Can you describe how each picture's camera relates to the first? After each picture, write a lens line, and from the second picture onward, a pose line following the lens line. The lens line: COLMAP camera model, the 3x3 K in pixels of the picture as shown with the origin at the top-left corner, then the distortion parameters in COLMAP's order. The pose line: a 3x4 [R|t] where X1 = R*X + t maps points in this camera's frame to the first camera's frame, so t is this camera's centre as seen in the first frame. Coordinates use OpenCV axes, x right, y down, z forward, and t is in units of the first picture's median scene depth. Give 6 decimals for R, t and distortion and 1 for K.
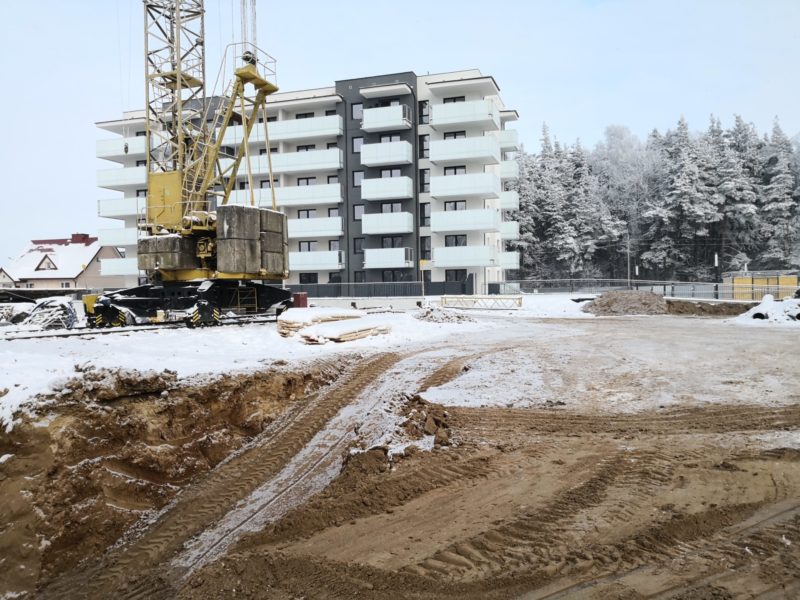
lens RADIAL K [[636.8, 0, 392.1], [0, 636.8, 296.9], [0, 0, 1]] dist [0.008885, -0.034461]
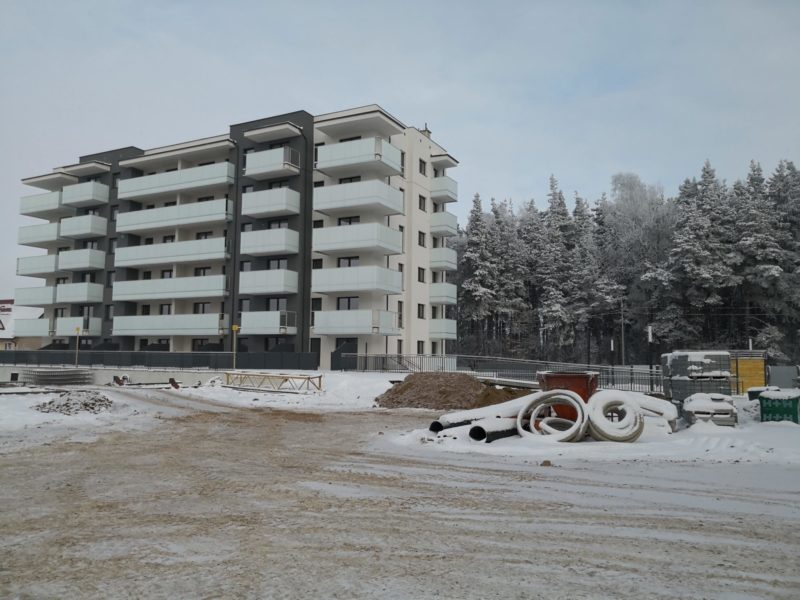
lens RADIAL K [[636.7, 0, 400.0], [0, 636.7, 300.0], [0, 0, 1]] dist [0.002791, -0.018863]
pose [[0.984263, 0.012487, -0.176267, 0.648794], [-0.030366, 0.994614, -0.099104, -0.025246], [0.174080, 0.102897, 0.979341, 0.394647]]
